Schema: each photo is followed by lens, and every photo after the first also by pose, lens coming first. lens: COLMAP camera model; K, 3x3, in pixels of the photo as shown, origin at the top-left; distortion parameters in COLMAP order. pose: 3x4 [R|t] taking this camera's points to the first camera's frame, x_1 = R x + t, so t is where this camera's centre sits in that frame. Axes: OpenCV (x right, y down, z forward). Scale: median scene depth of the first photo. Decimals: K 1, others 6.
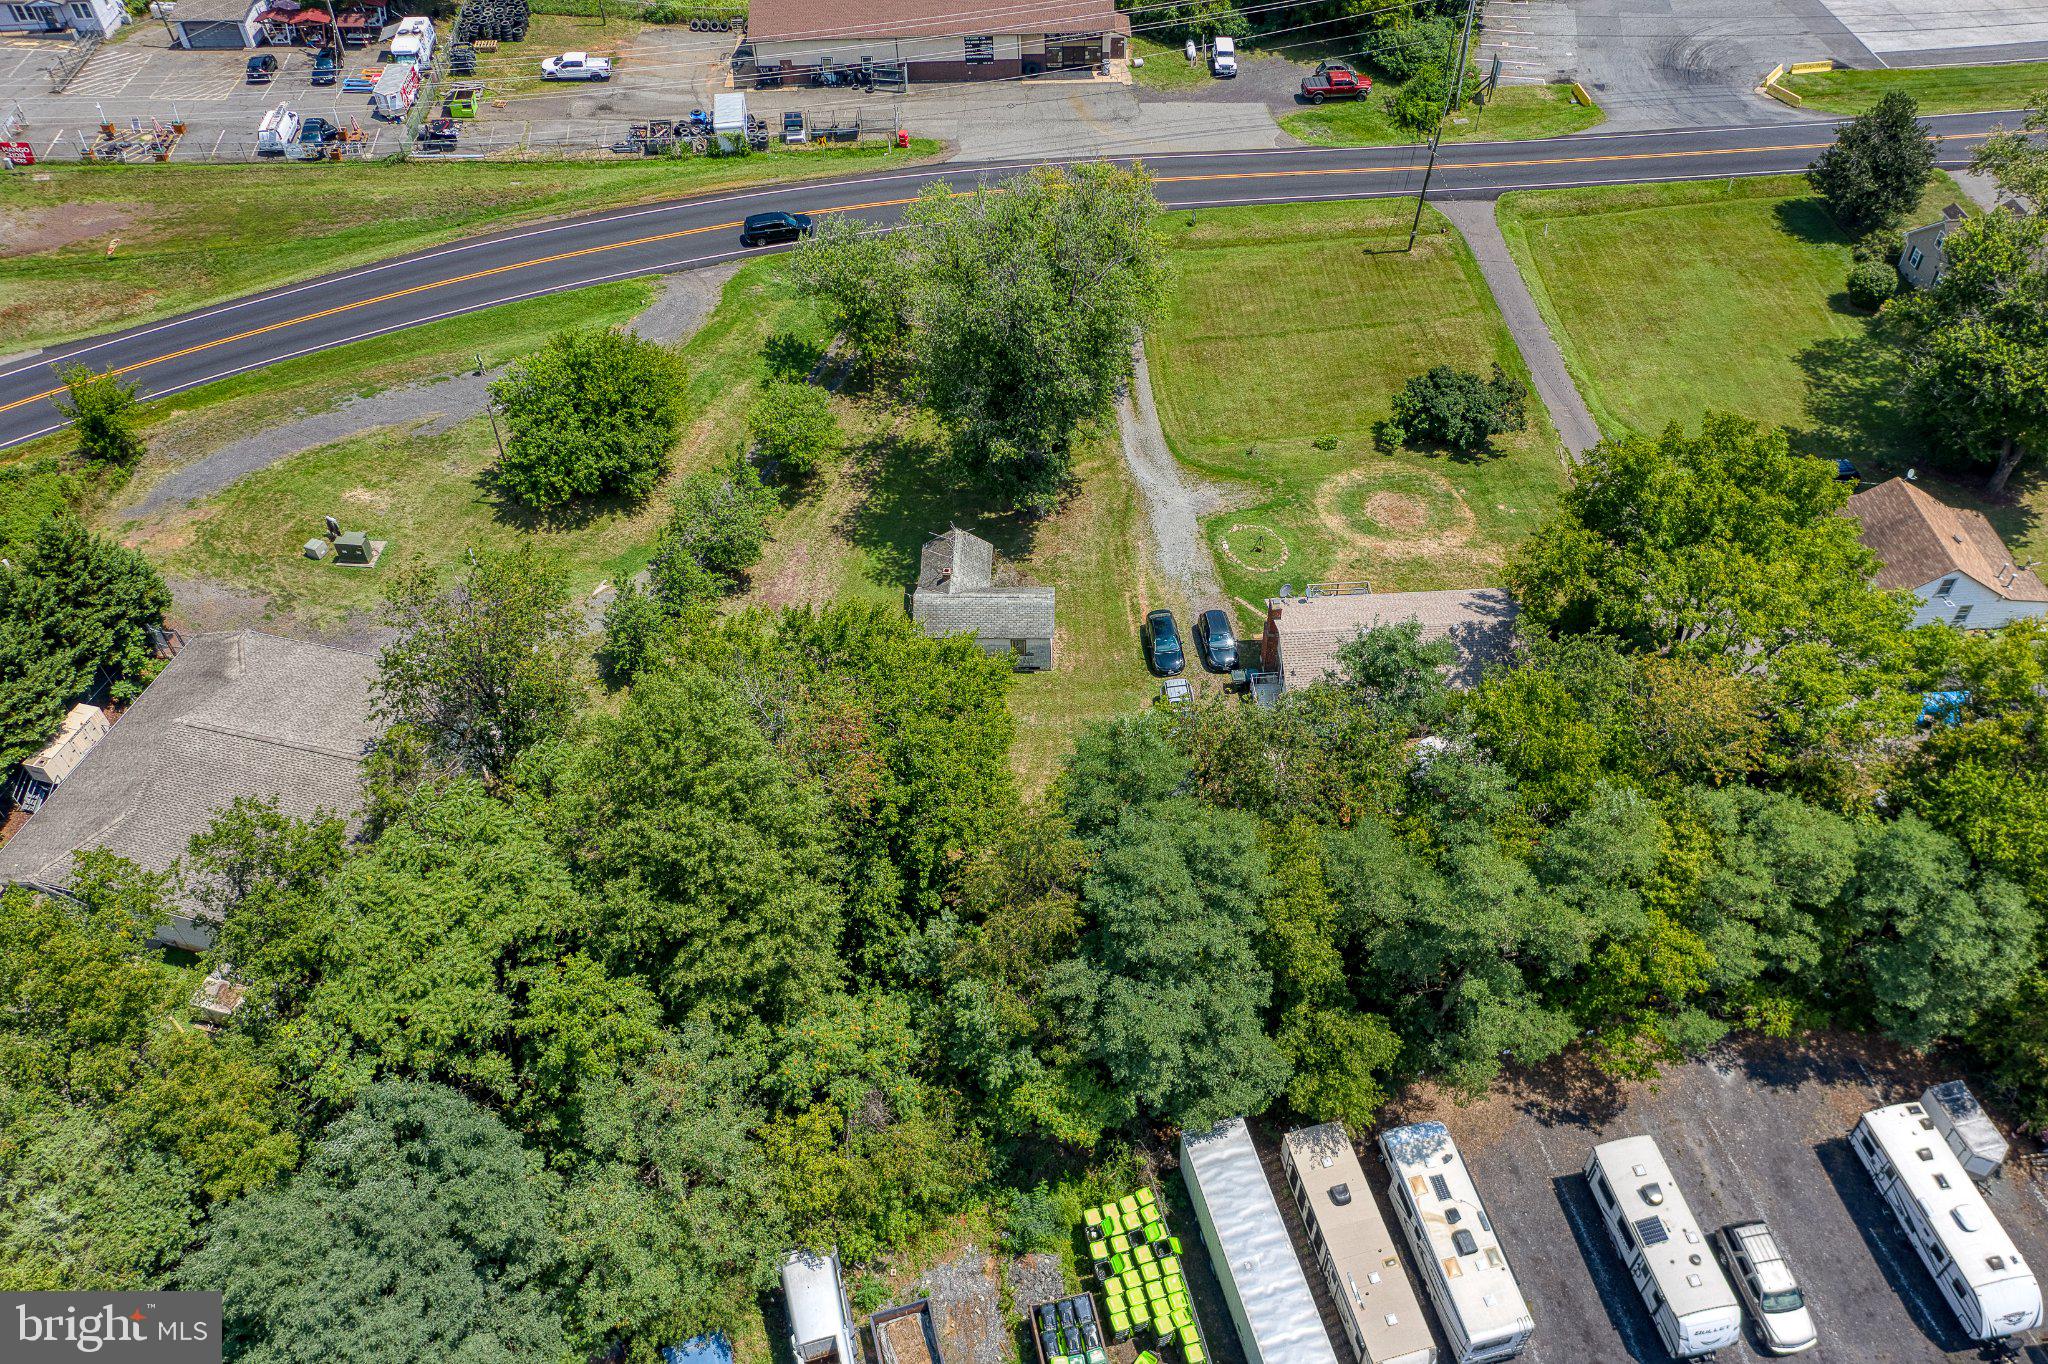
lens RADIAL K [[1560.7, 0, 1024.0], [0, 1560.7, 682.0], [0, 0, 1]] dist [-0.008816, 0.016134]
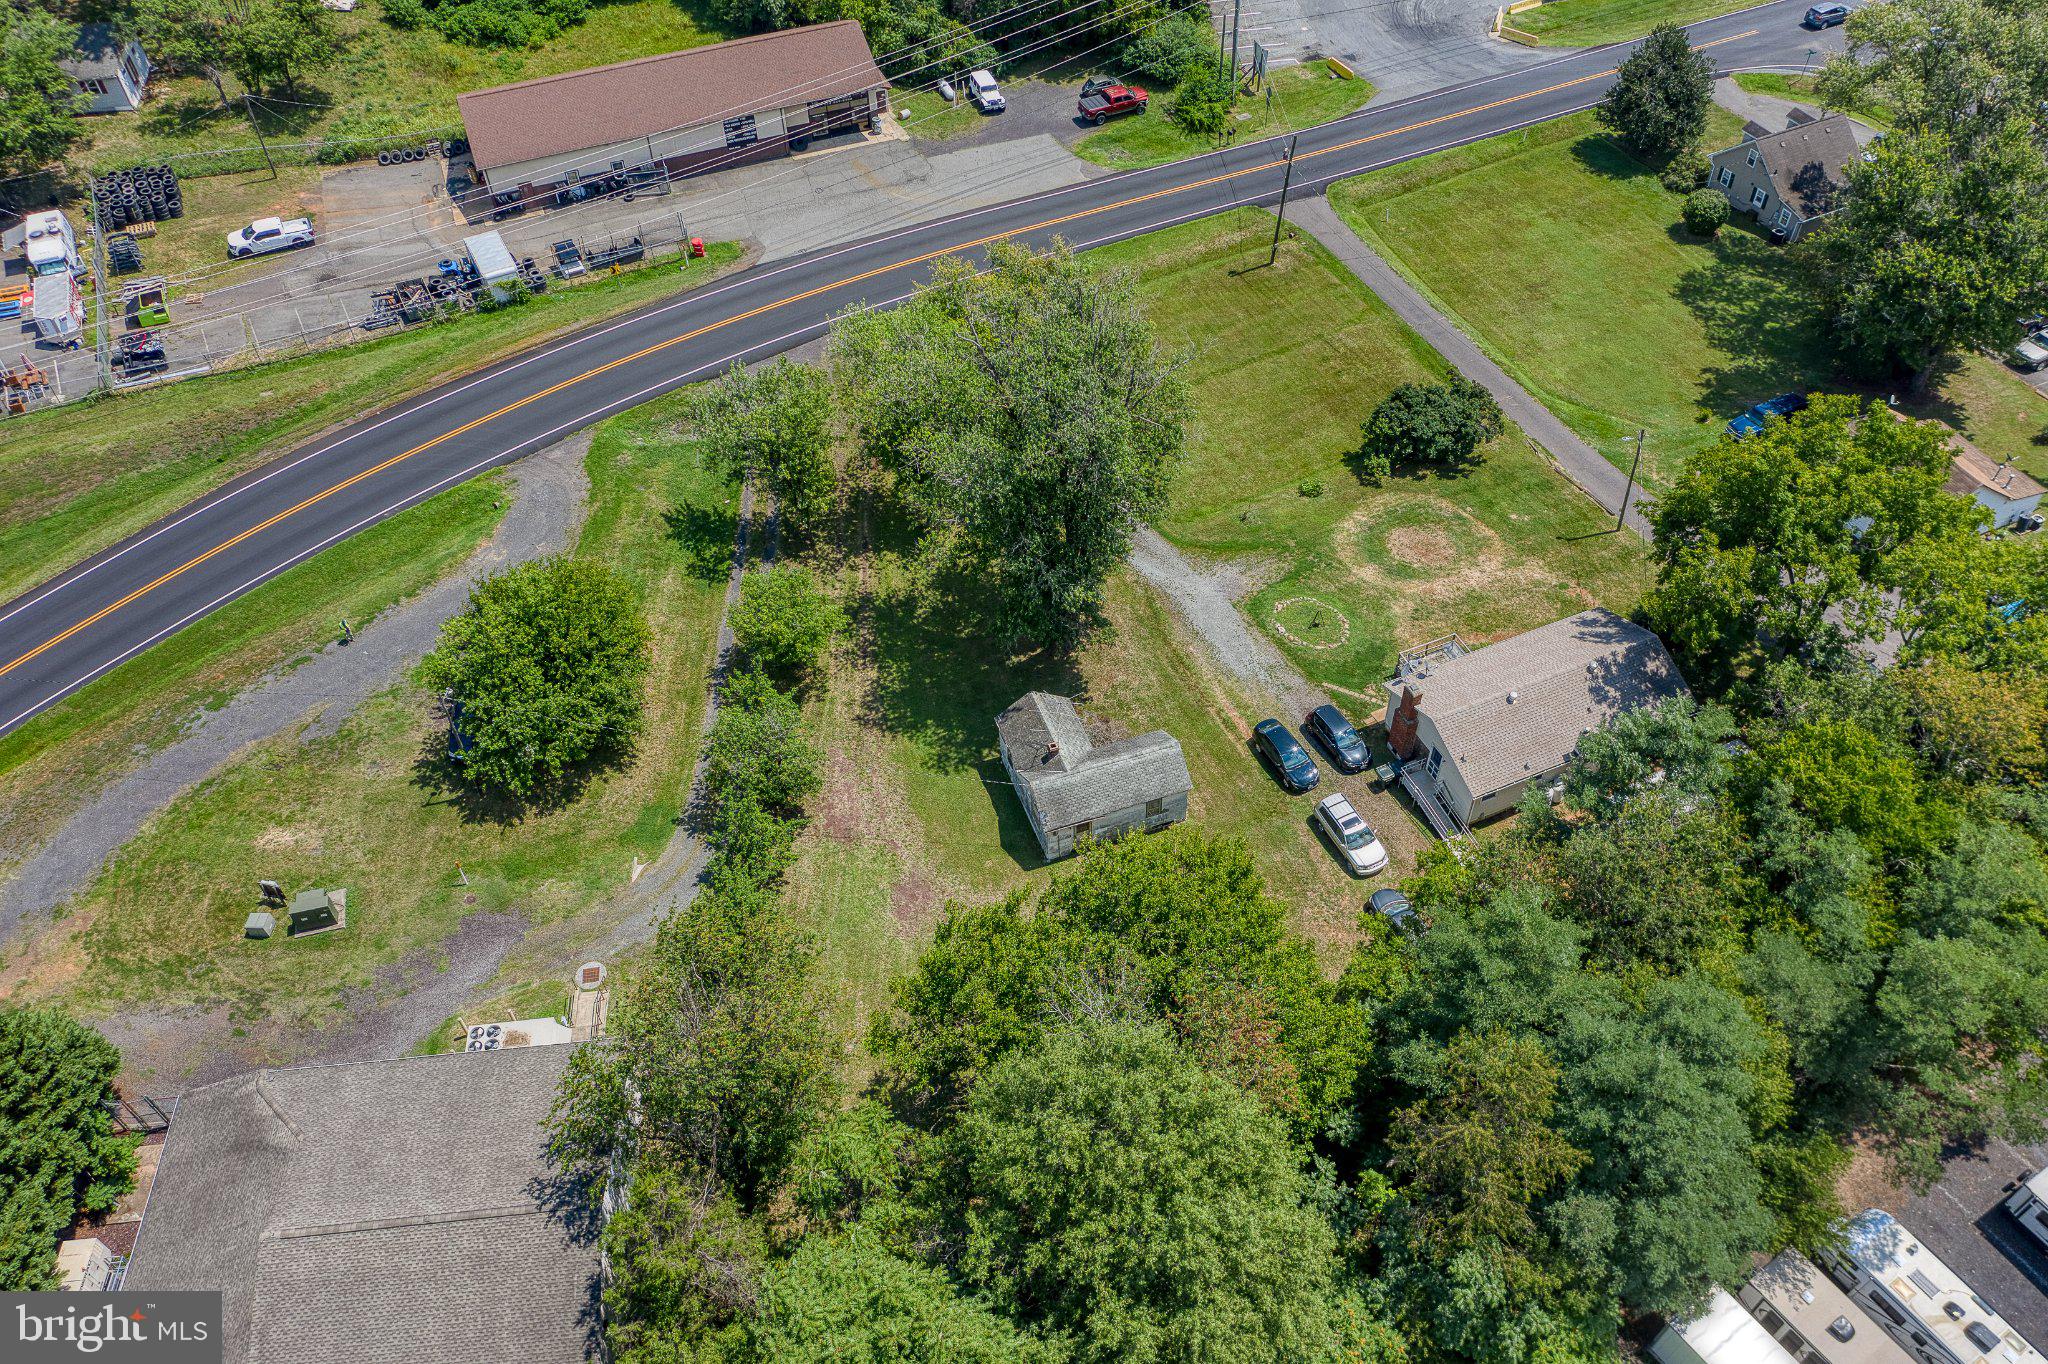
lens RADIAL K [[1560.7, 0, 1024.0], [0, 1560.7, 682.0], [0, 0, 1]] dist [-0.008816, 0.016134]
pose [[0.935581, -0.260015, 0.238917, -0.193312], [0.257201, 0.965381, 0.043449, -0.107991], [-0.241943, 0.020799, 0.970067, 0.107190]]
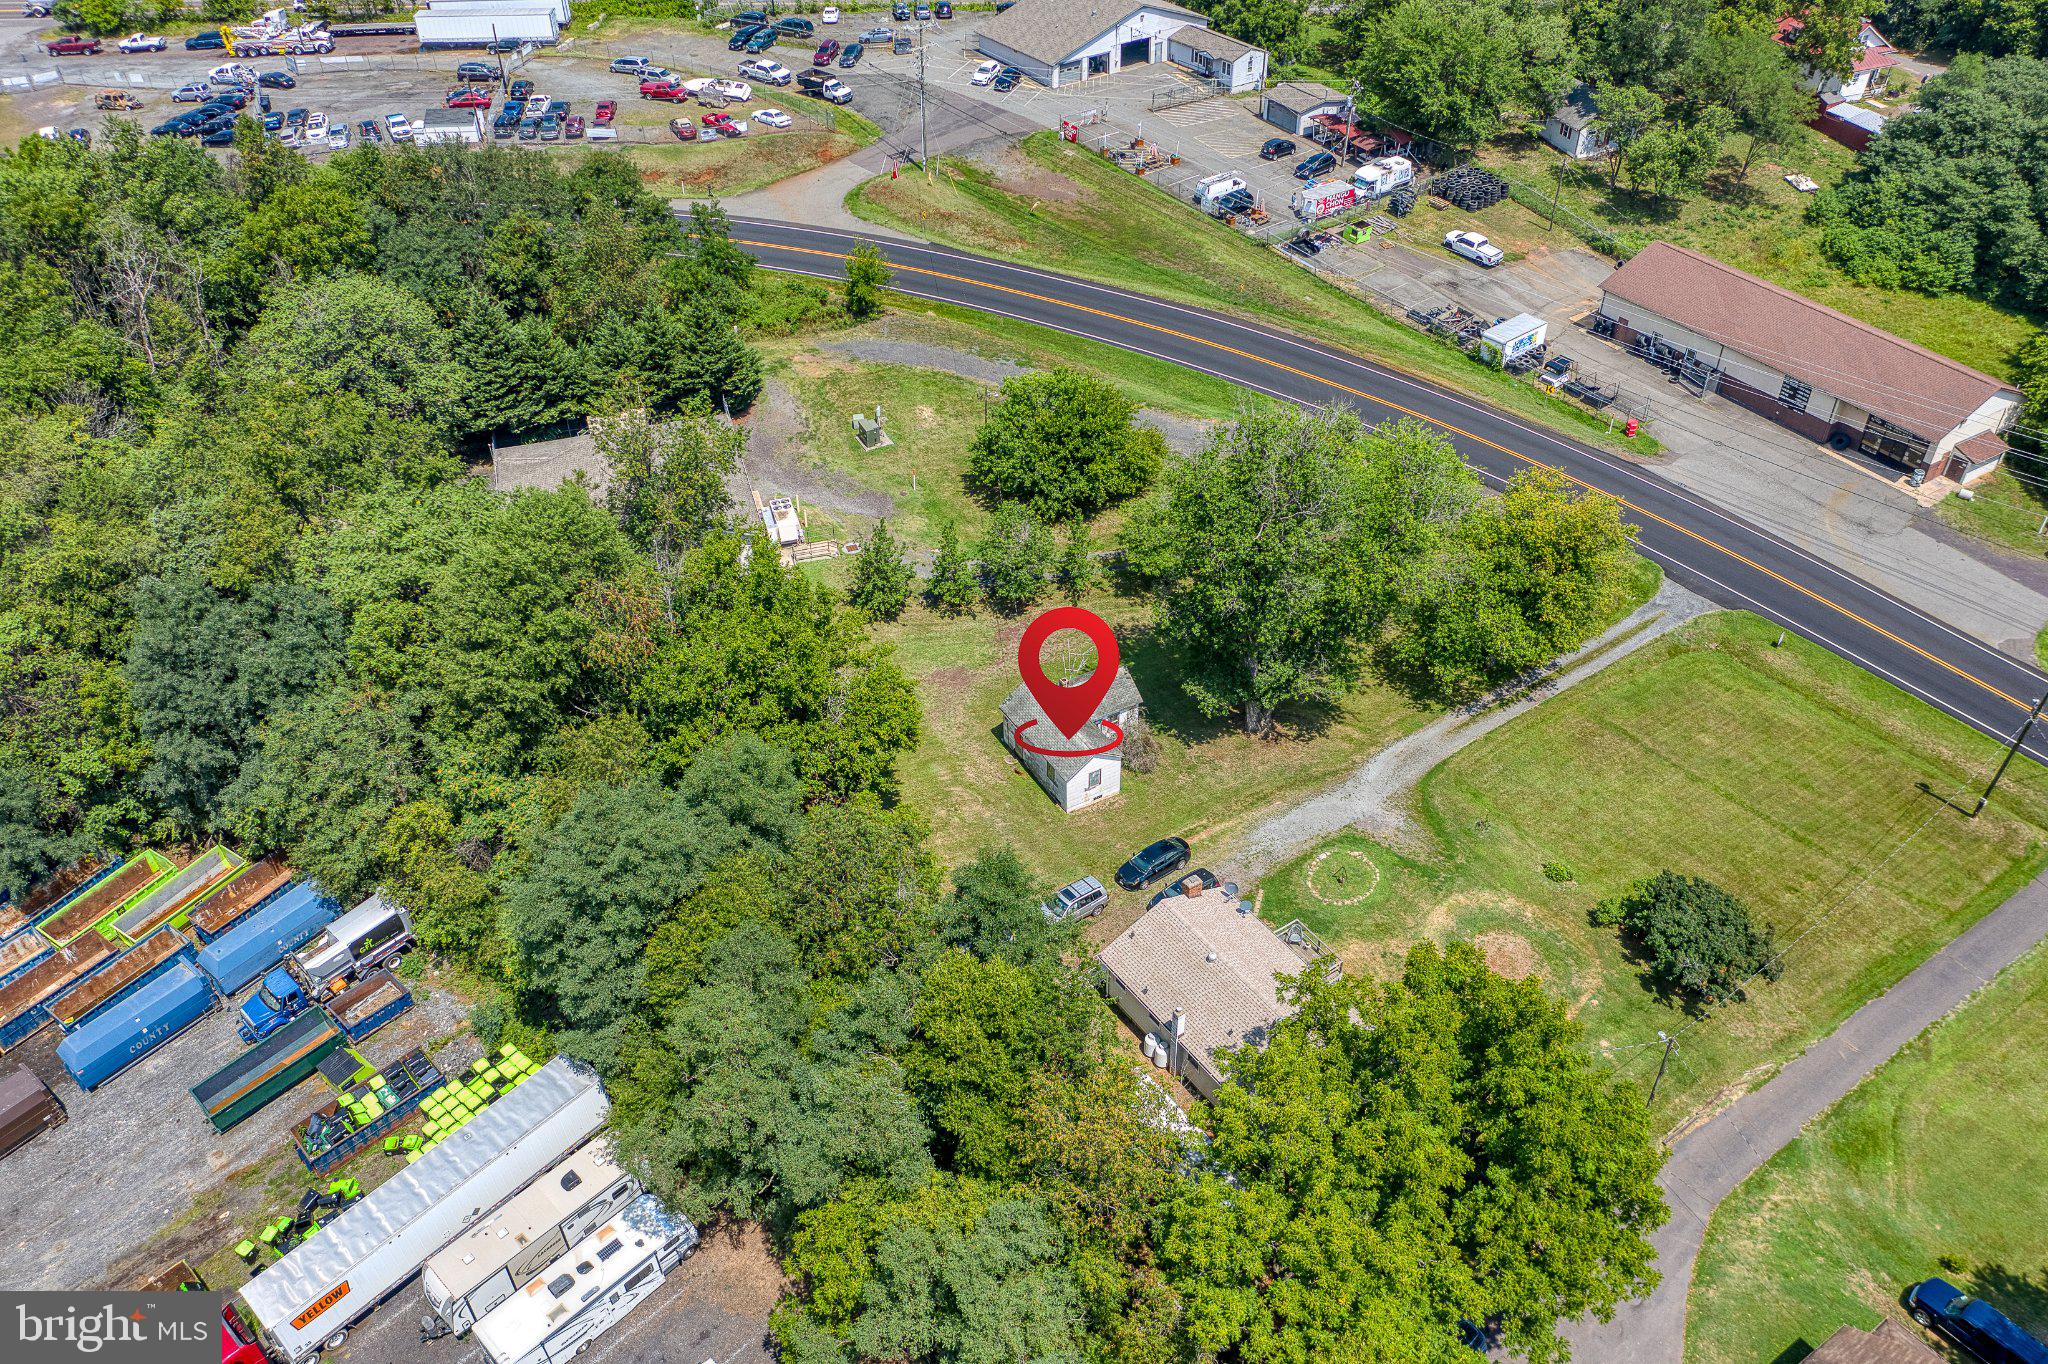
lens RADIAL K [[1560.7, 0, 1024.0], [0, 1560.7, 682.0], [0, 0, 1]] dist [-0.008816, 0.016134]
pose [[0.527287, 0.550486, -0.647251, 0.458972], [-0.615195, 0.772772, 0.156068, -0.160267], [0.586091, 0.315893, 0.746129, 0.132603]]
